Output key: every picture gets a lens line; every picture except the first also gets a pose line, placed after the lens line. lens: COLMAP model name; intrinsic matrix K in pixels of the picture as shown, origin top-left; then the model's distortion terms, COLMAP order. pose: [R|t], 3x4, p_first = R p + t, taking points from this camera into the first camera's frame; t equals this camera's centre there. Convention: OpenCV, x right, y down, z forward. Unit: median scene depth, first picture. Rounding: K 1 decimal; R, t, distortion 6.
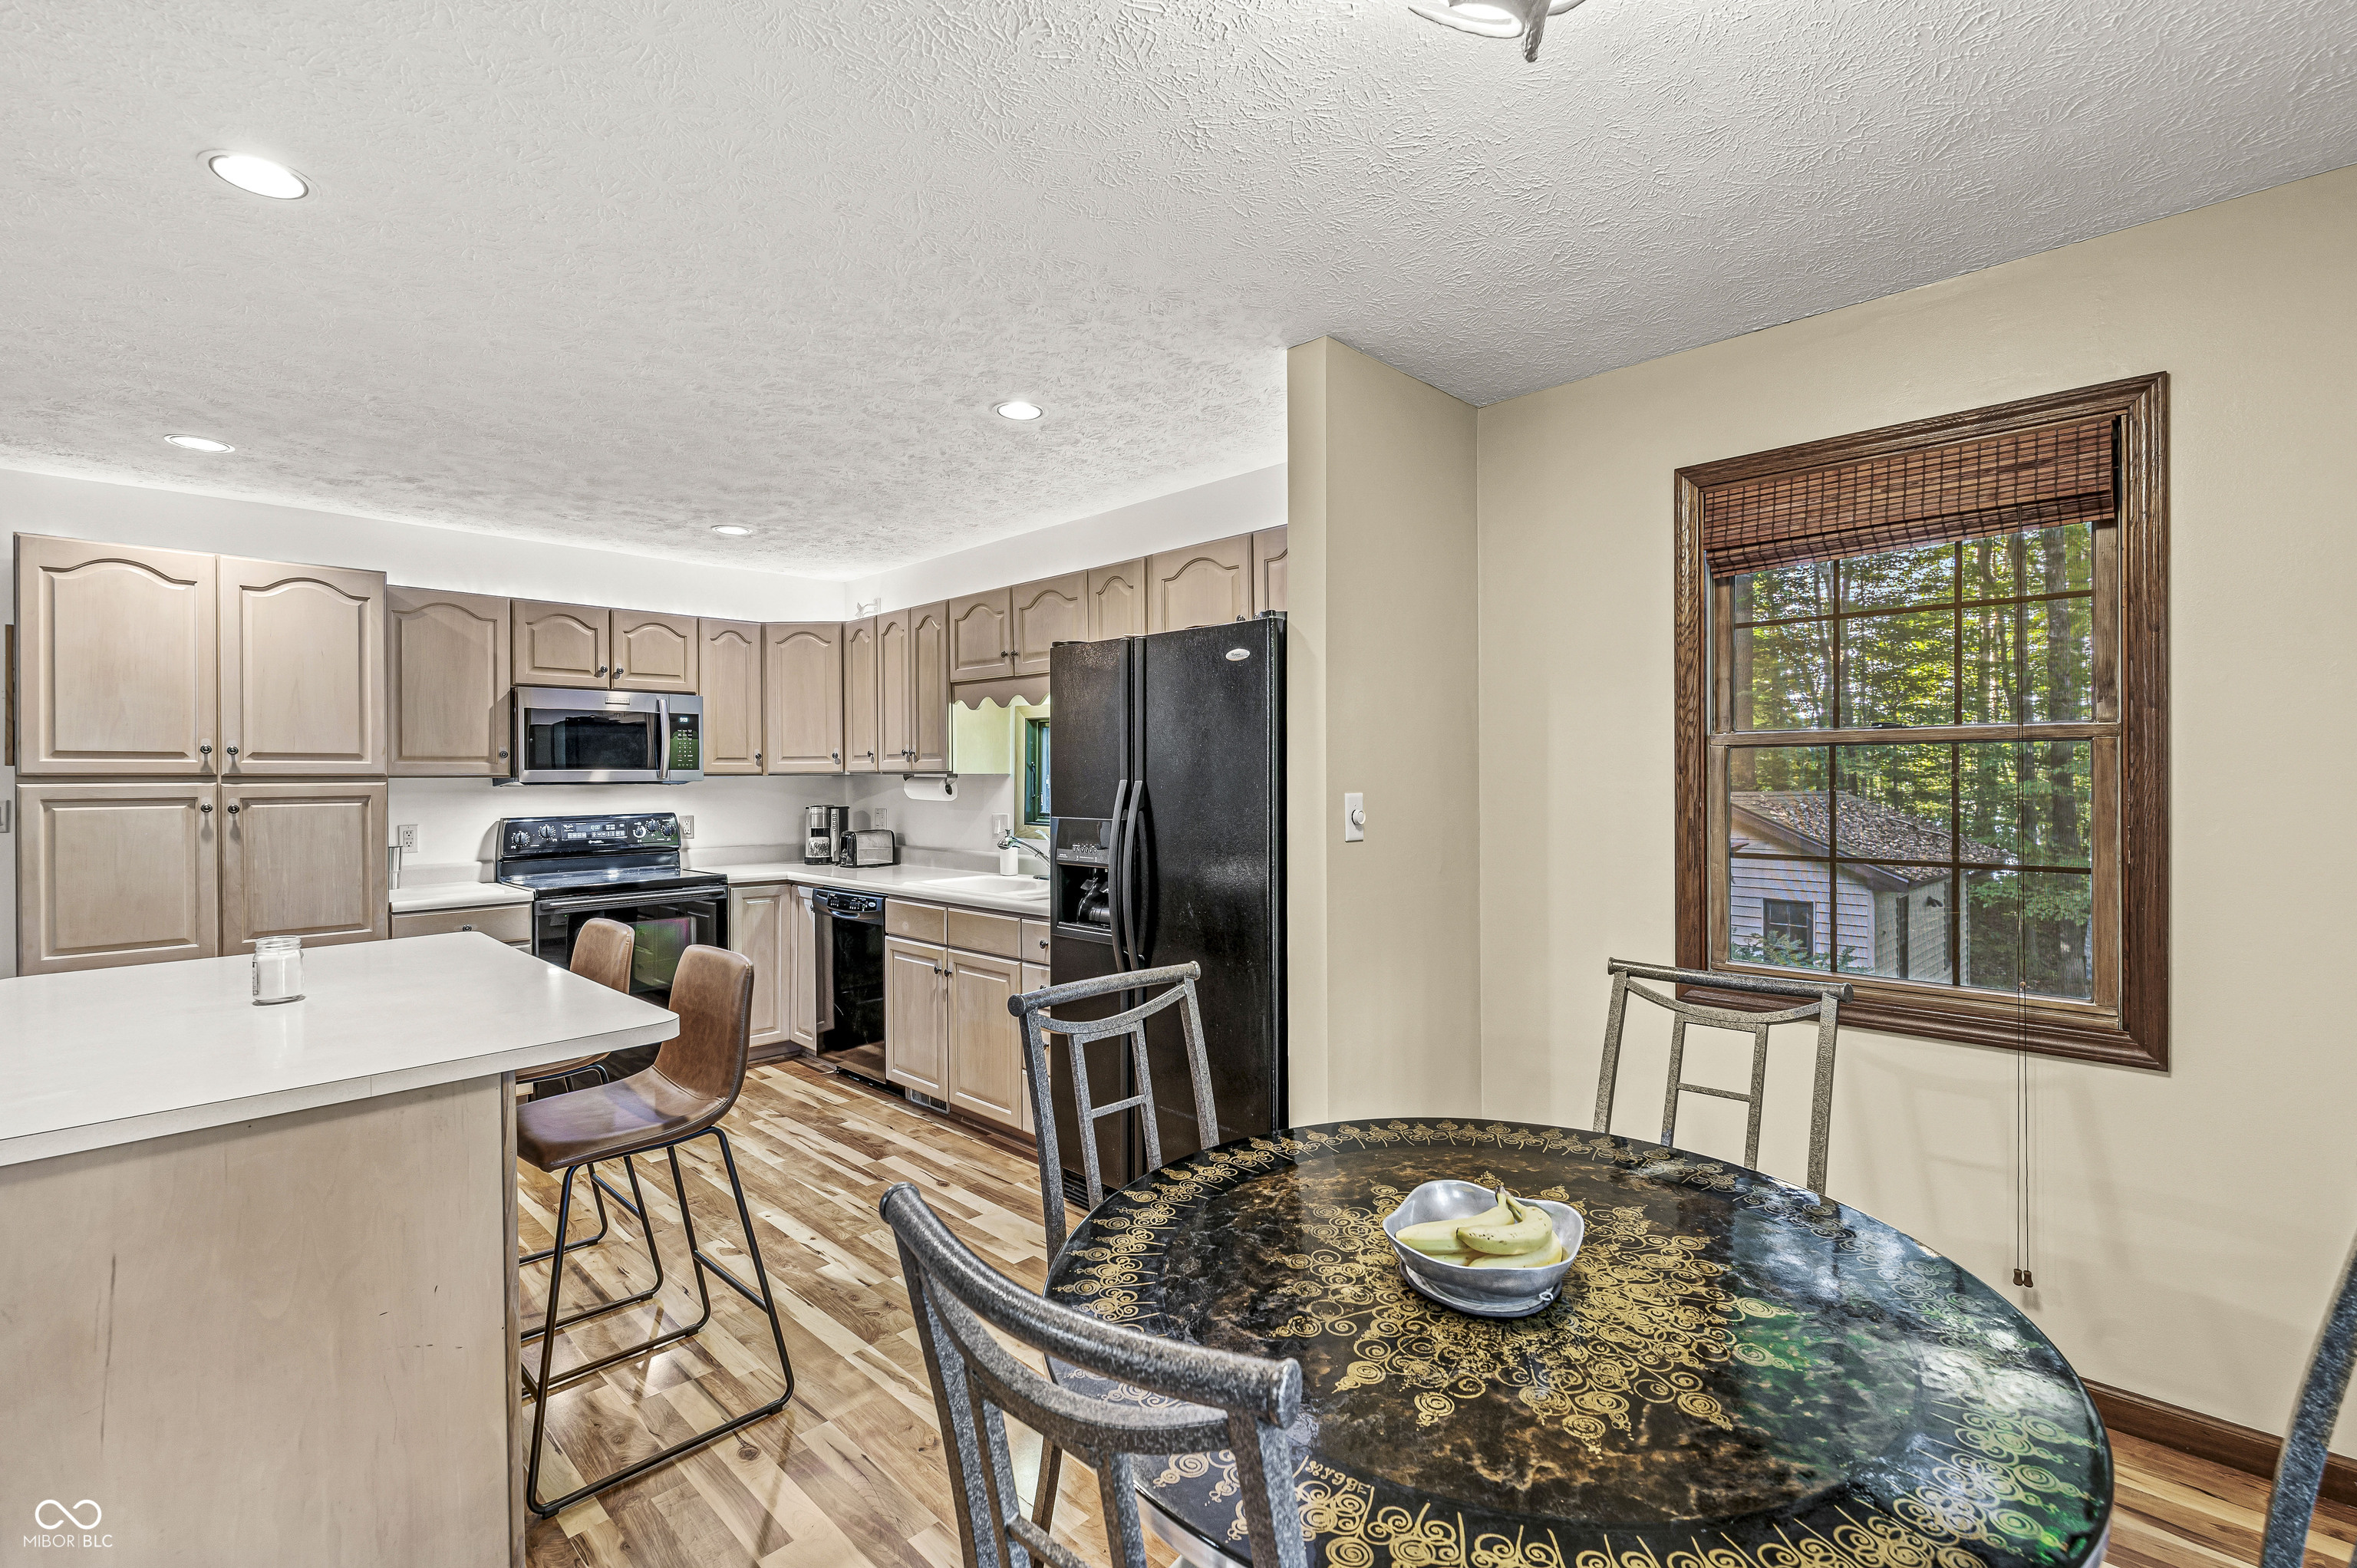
lens RADIAL K [[1033.1, 0, 1175.2], [0, 1033.1, 775.8], [0, 0, 1]] dist [-0.001655, -0.000105]
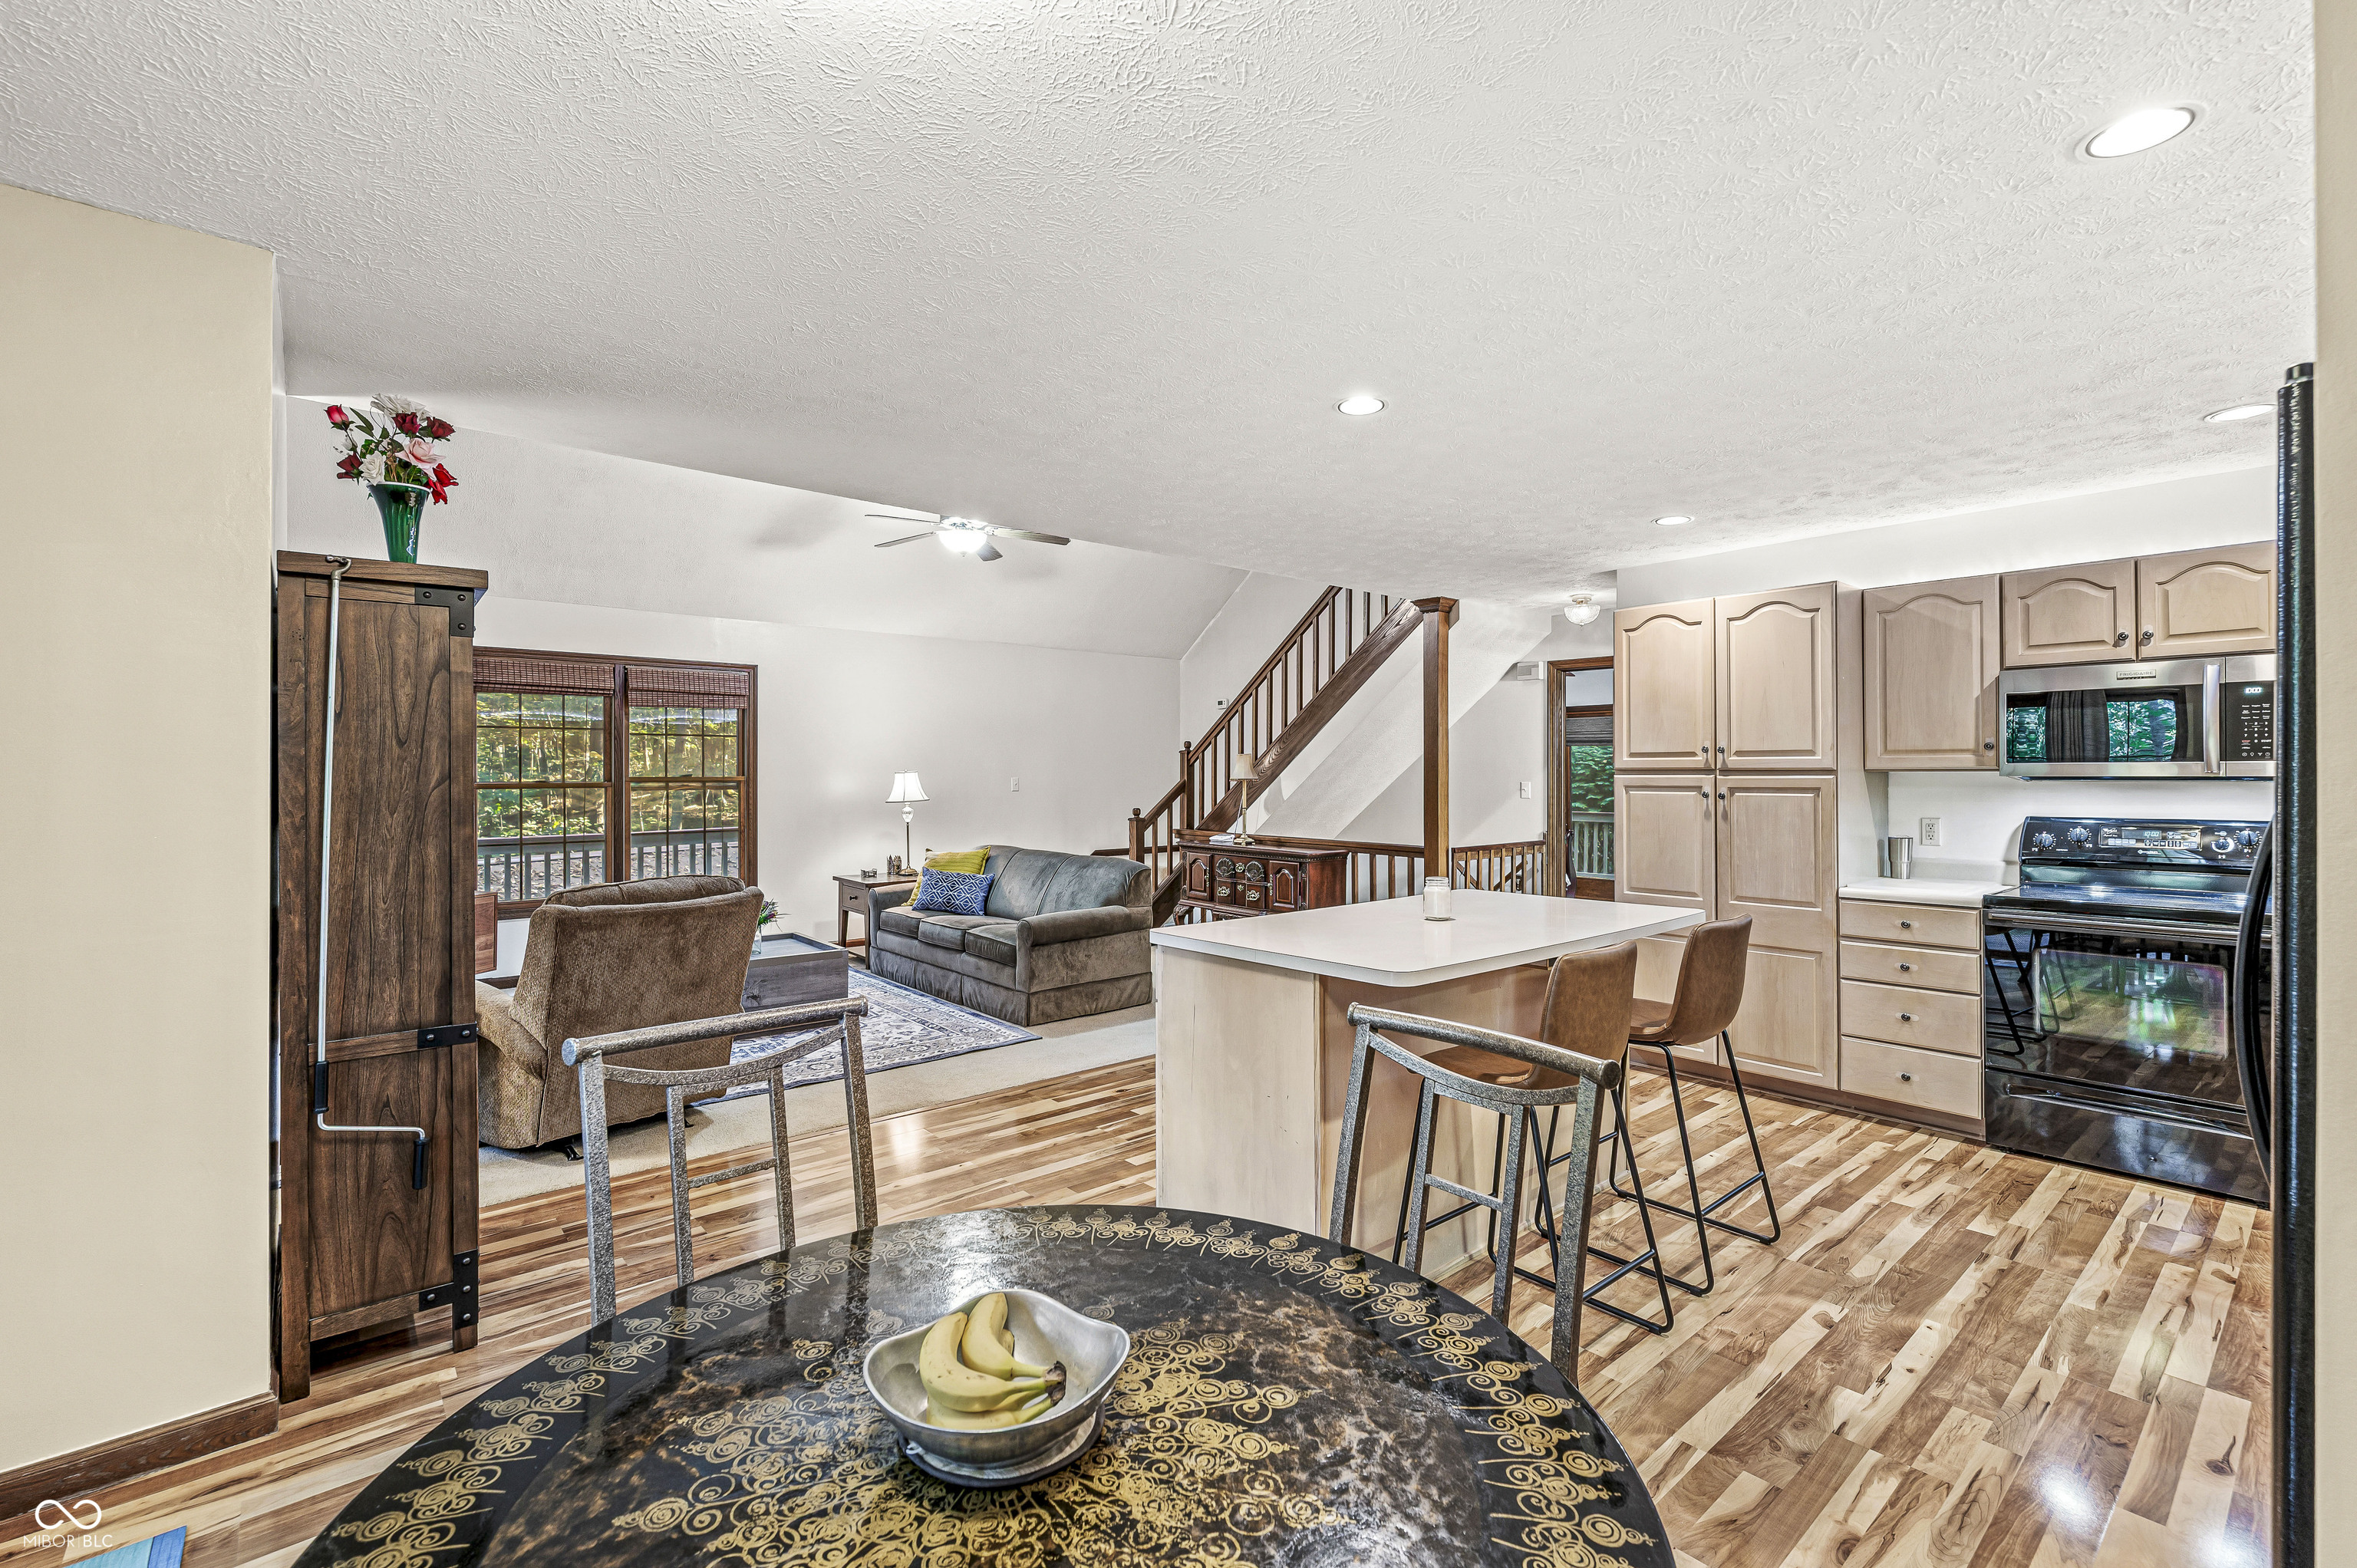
lens RADIAL K [[1024.7, 0, 1185.9], [0, 1024.7, 770.0], [0, 0, 1]] dist [0.000328, -0.000067]
pose [[-0.090038, 0.002401, -0.995935, 0.394356], [0.002402, 0.999995, 0.002193, -0.003934], [0.995935, -0.002194, -0.090043, 0.452067]]
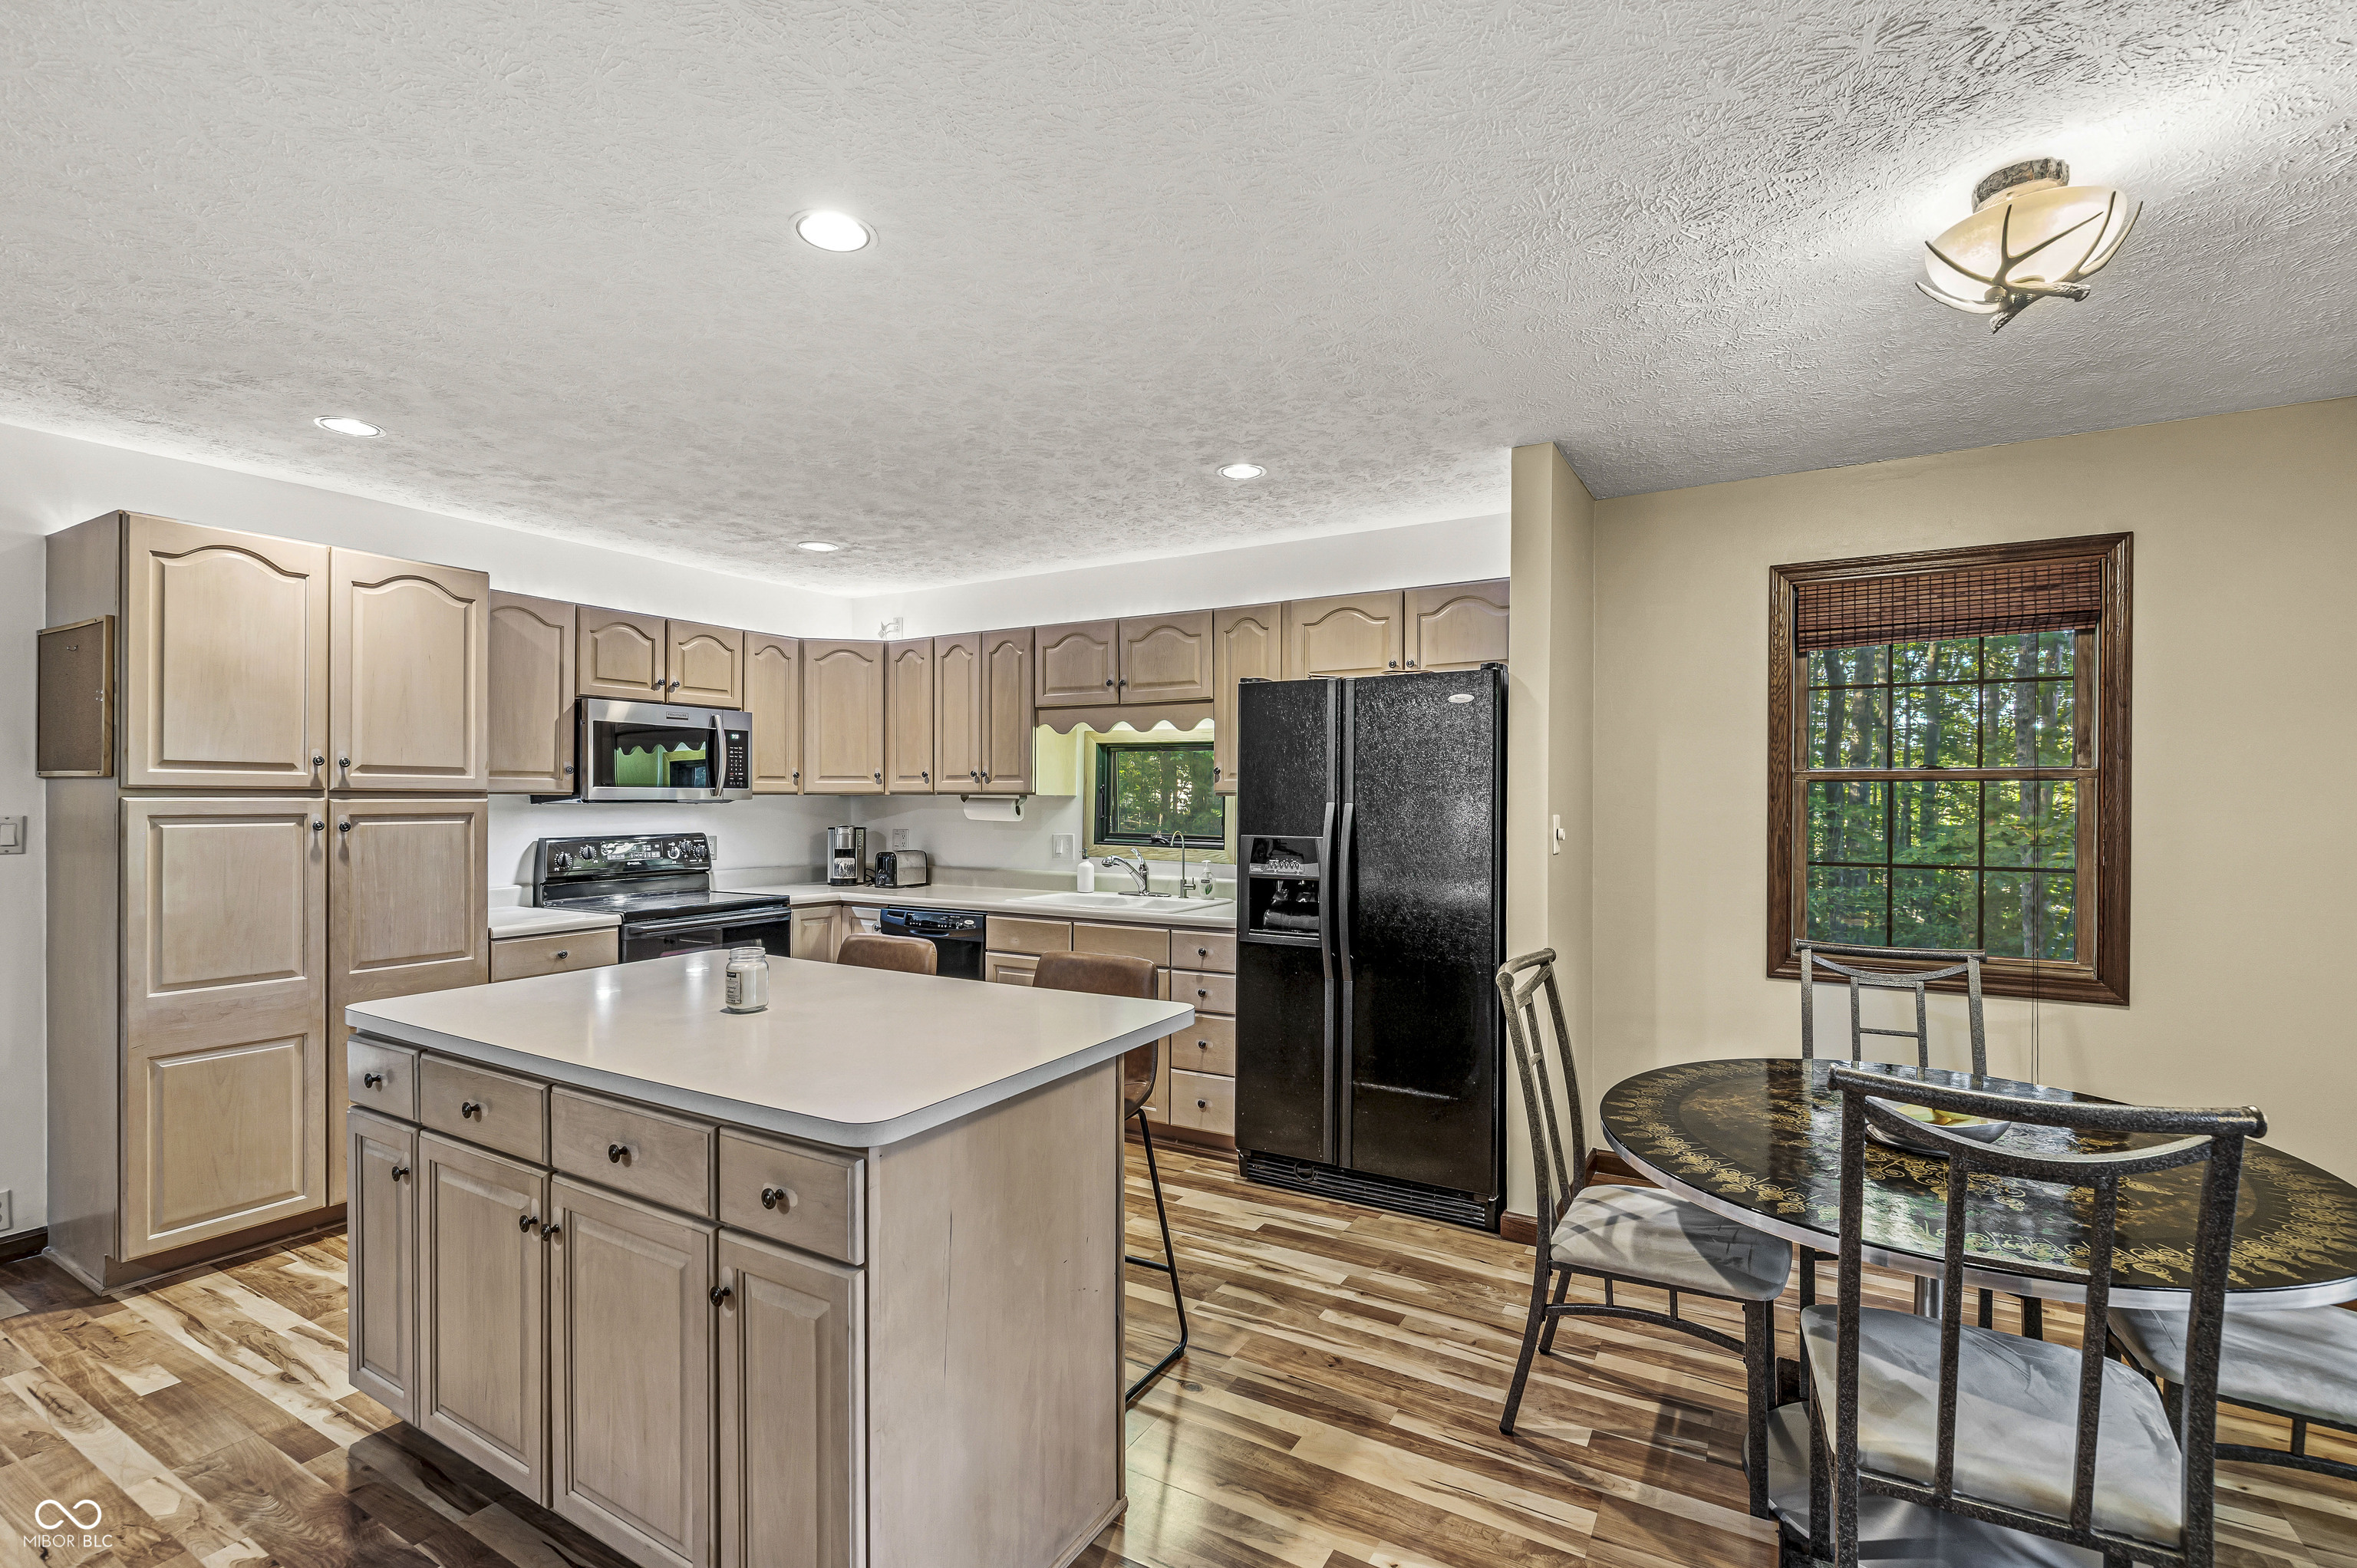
lens RADIAL K [[1050.3, 0, 1186.3], [0, 1050.3, 798.0], [0, 0, 1]] dist [-0.001611, -0.000101]
pose [[0.970386, 0.008869, 0.241396, -0.410975], [-0.008577, 0.999961, -0.002261, 0.002497], [-0.241406, 0.000123, 0.970424, -0.075406]]
